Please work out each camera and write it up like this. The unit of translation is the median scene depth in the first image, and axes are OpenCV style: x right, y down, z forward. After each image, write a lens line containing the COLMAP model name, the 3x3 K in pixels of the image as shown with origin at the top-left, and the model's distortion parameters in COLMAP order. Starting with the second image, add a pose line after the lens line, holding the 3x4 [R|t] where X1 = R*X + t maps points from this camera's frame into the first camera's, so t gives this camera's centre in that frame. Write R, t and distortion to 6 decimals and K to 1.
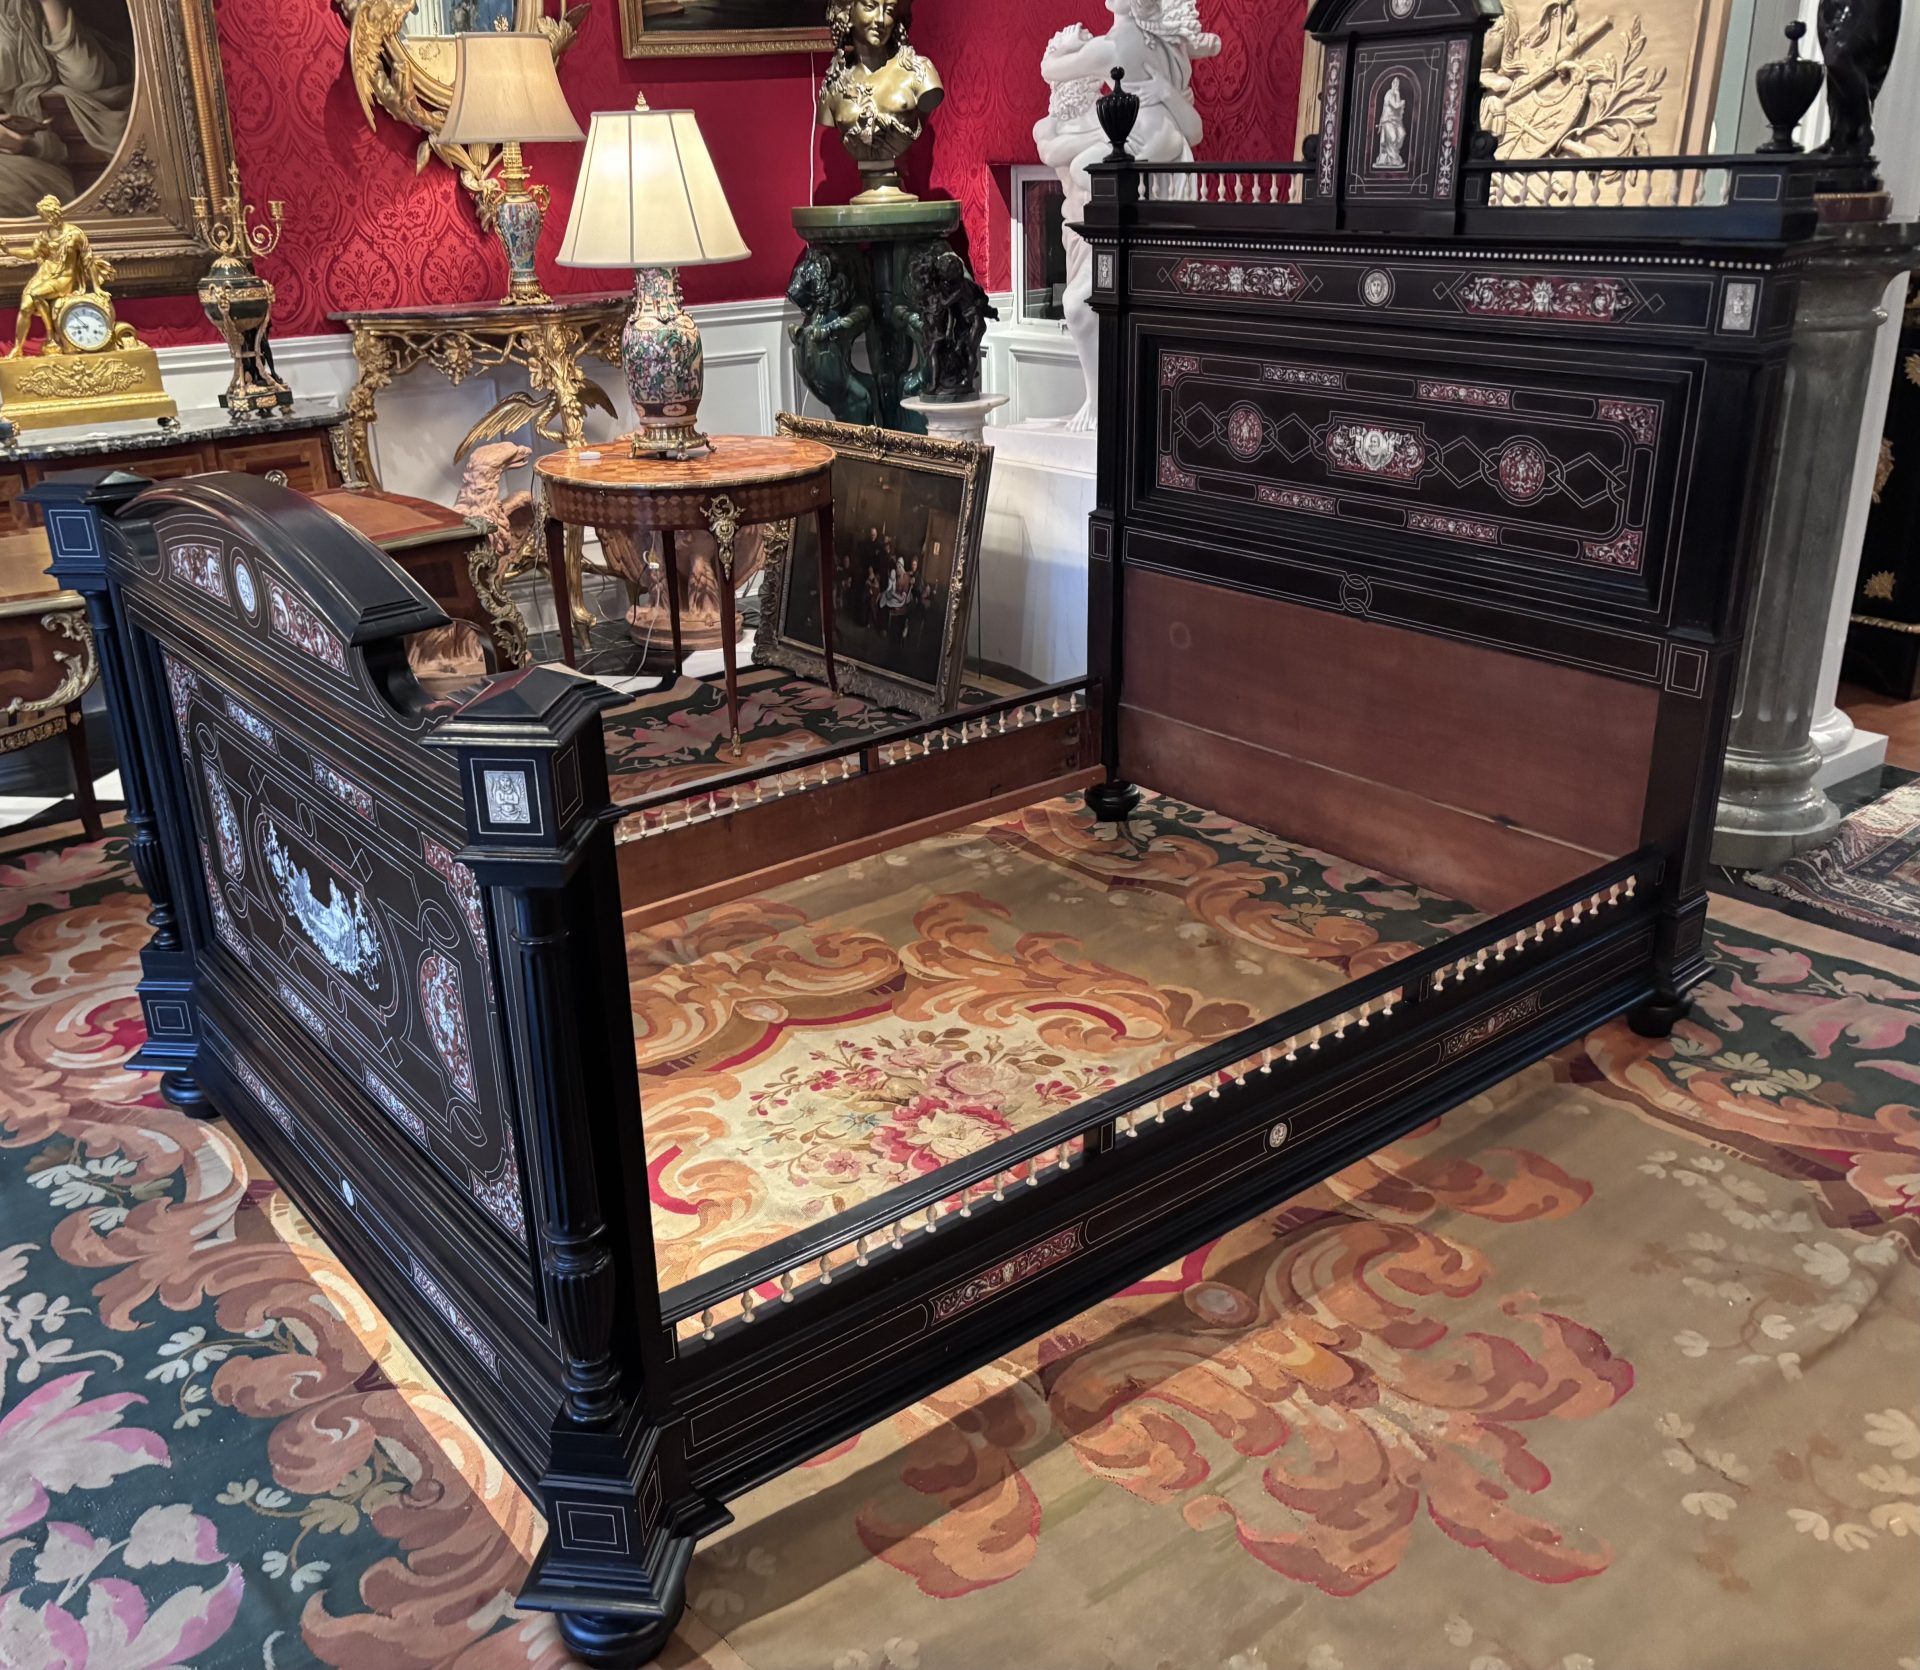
lens RADIAL K [[1731.1, 0, 900.9], [0, 1731.1, 836.3], [0, 0, 1]] dist [0.014518, 0.014418]
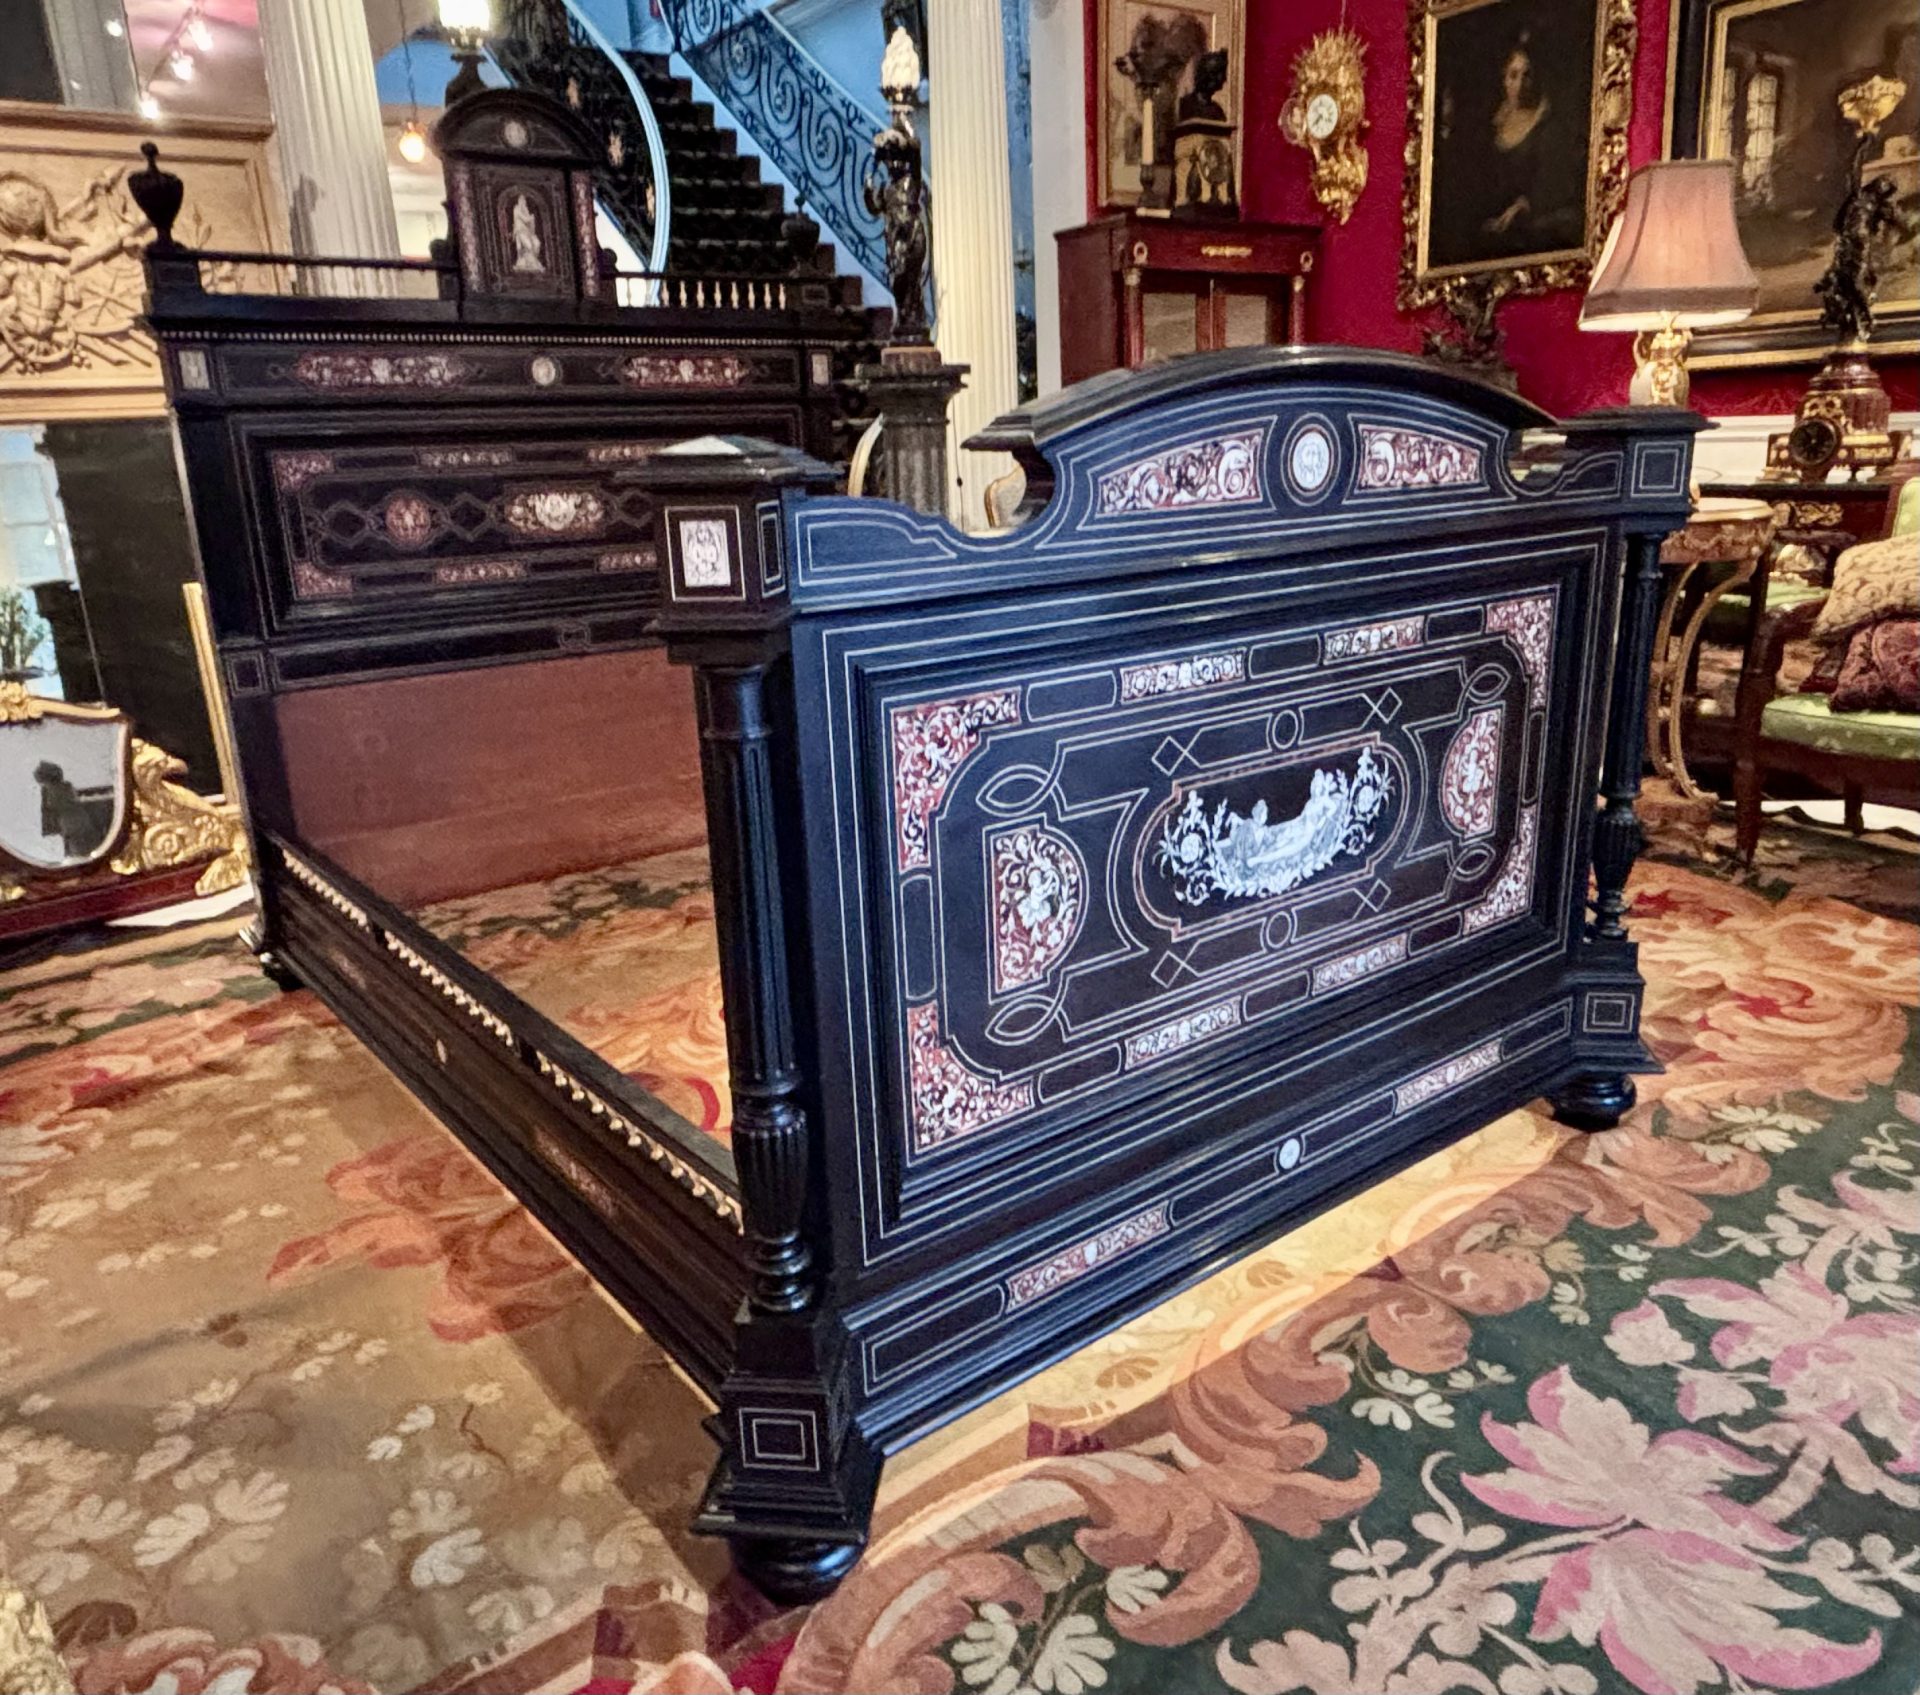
lens RADIAL K [[1424.7, 0, 969.4], [0, 1424.7, 864.1], [0, 0, 1]] dist [0.036015, -0.047676]
pose [[-0.009689, -0.263915, 0.964497, -0.786413], [0.408670, 0.879267, 0.244699, -0.144645], [-0.912631, 0.396532, 0.099335, 0.794250]]
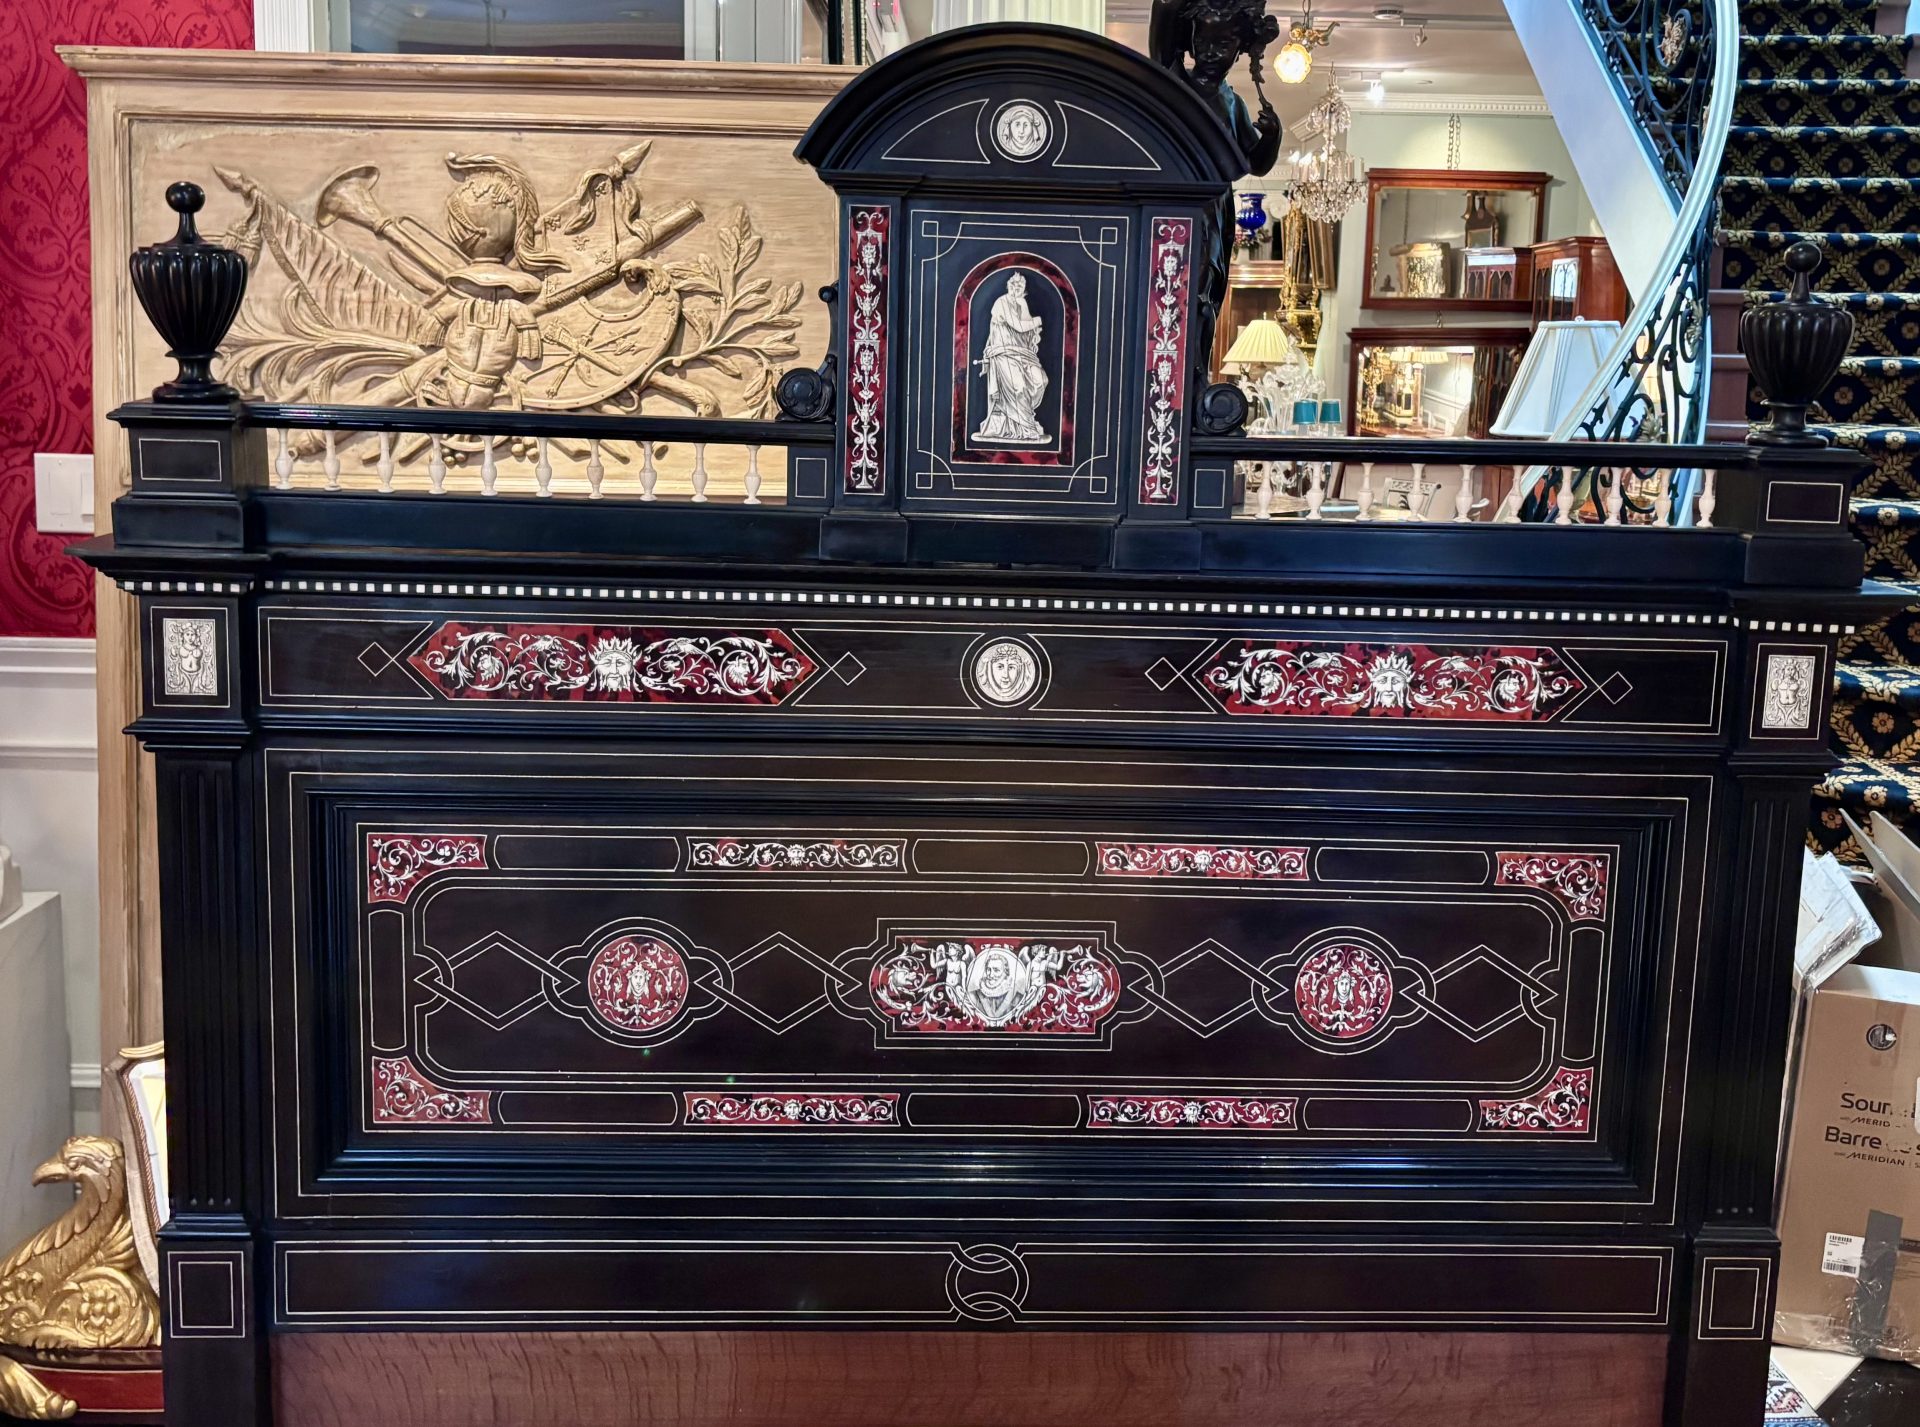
lens RADIAL K [[1811.2, 0, 994.1], [0, 1811.2, 571.6], [0, 0, 1]] dist [0.078110, 0.000000]
pose [[0.572481, -0.063418, 0.817462, -0.143805], [0.266311, 0.957331, -0.112232, -0.295888], [-0.775464, 0.281950, 0.564942, 0.730419]]
